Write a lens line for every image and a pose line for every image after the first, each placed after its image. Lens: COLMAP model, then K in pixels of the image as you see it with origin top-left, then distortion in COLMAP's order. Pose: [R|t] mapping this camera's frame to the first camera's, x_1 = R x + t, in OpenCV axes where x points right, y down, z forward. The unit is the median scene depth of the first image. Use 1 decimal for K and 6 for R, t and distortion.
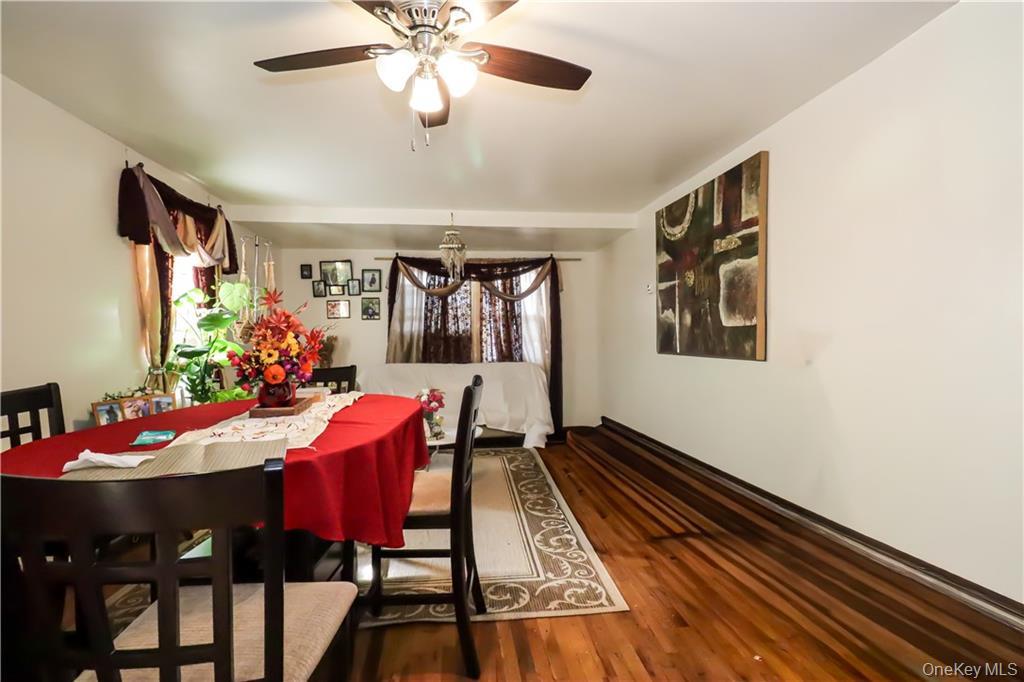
lens RADIAL K [[490.1, 0, 512.0], [0, 490.1, 341.0], [0, 0, 1]] dist [0.000845, -0.000312]
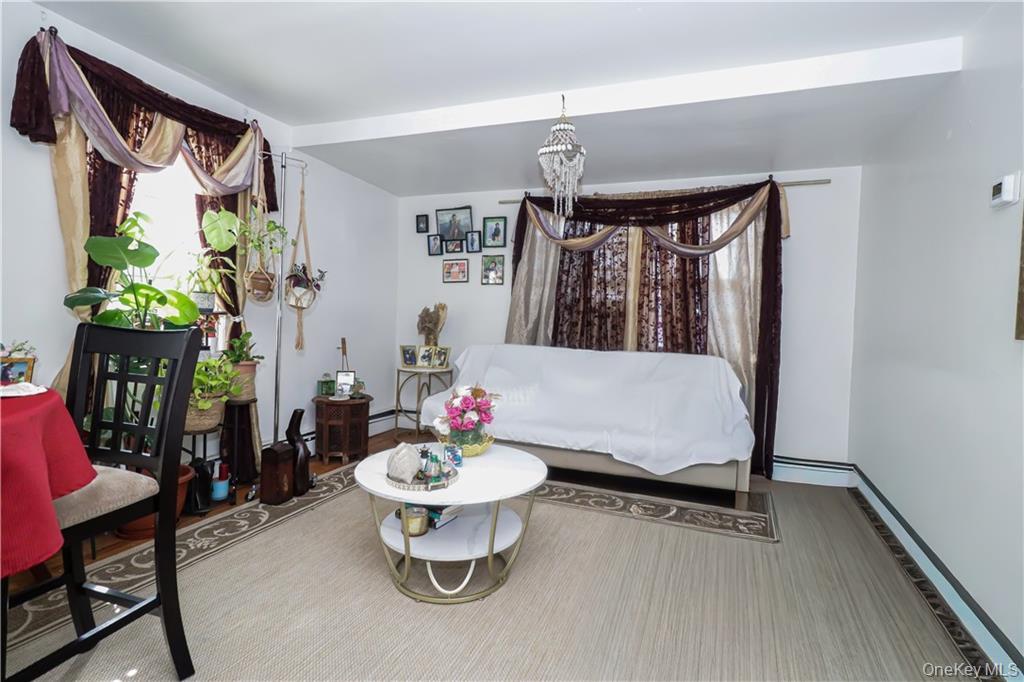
lens RADIAL K [[490.1, 0, 512.0], [0, 490.1, 341.0], [0, 0, 1]] dist [0.000845, -0.000312]
pose [[0.891174, 0.055694, -0.450230, 0.082227], [-0.044584, 0.998383, 0.035252, 0.014661], [0.451465, -0.011343, 0.892217, 0.342000]]
